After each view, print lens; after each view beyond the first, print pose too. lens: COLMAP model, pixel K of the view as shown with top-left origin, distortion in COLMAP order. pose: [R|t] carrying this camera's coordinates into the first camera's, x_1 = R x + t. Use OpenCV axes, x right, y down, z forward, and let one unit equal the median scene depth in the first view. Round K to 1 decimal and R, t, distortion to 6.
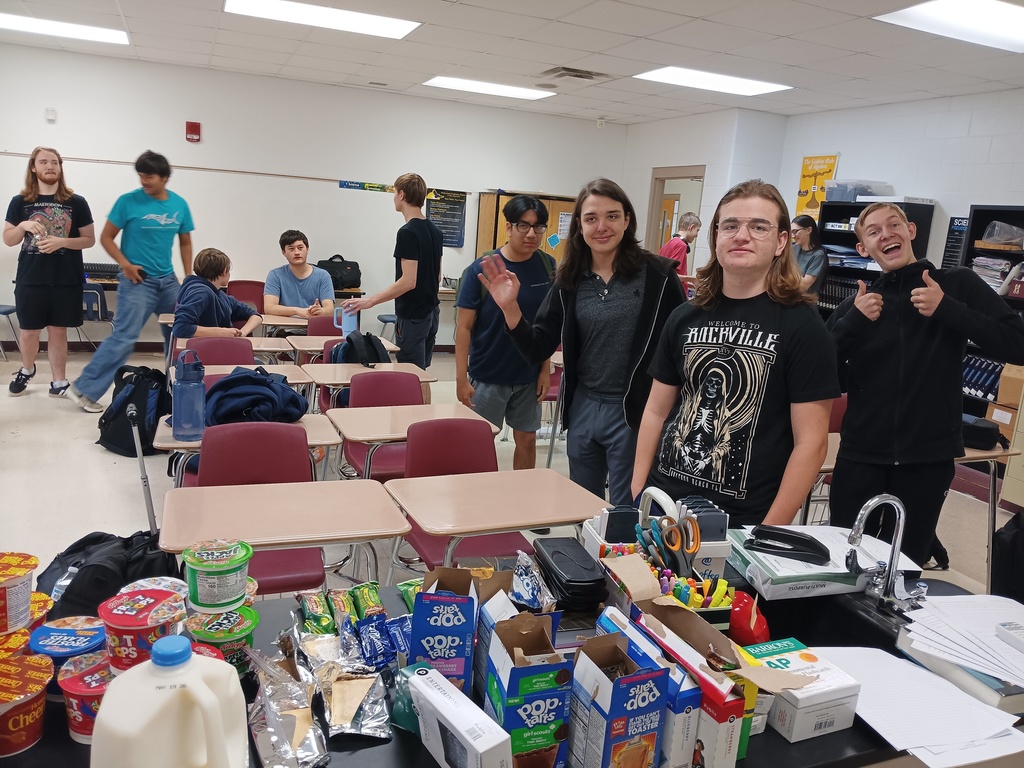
lens RADIAL K [[790.5, 0, 520.1], [0, 790.5, 384.4], [0, 0, 1]] dist [0.056524, -0.118810]
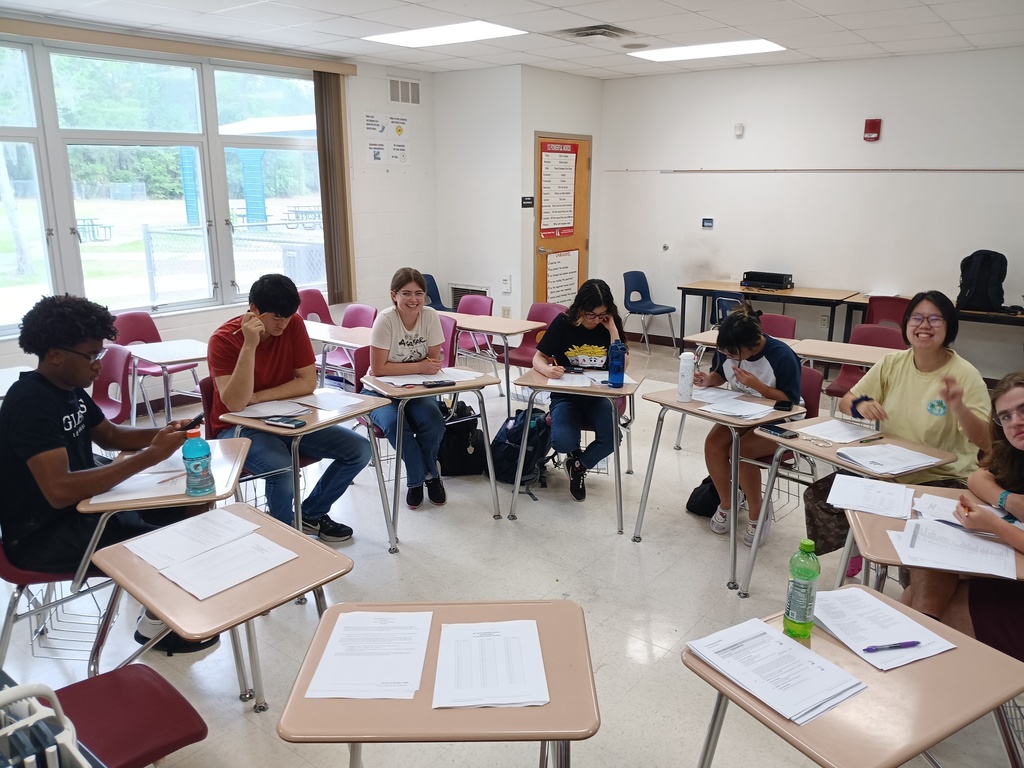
lens RADIAL K [[790.5, 0, 520.1], [0, 790.5, 384.4], [0, 0, 1]] dist [0.056524, -0.118810]
pose [[0.507065, 0.147832, -0.849135, 0.199130], [-0.144596, 0.985809, 0.085281, -0.051632], [0.849692, 0.079539, 0.521245, 0.212475]]
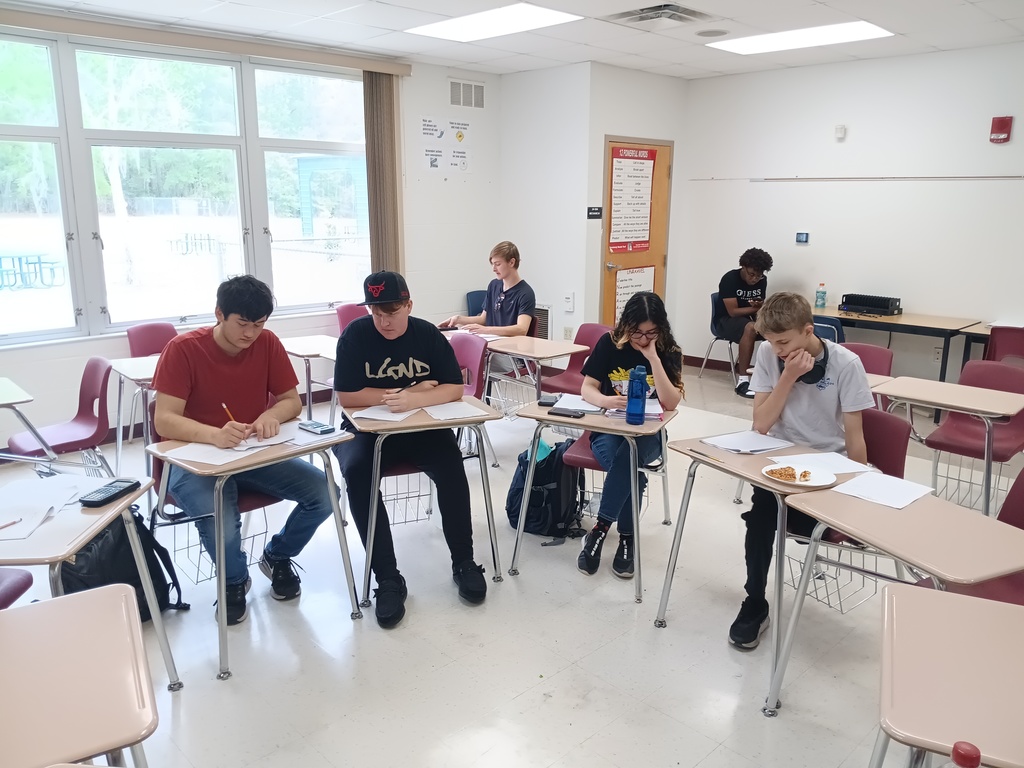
lens RADIAL K [[790.5, 0, 520.1], [0, 790.5, 384.4], [0, 0, 1]] dist [0.056524, -0.118810]
pose [[0.378976, 0.142791, -0.914324, 0.143426], [-0.170049, 0.981945, 0.082868, -0.062814], [0.909649, 0.124074, 0.396415, 0.313880]]
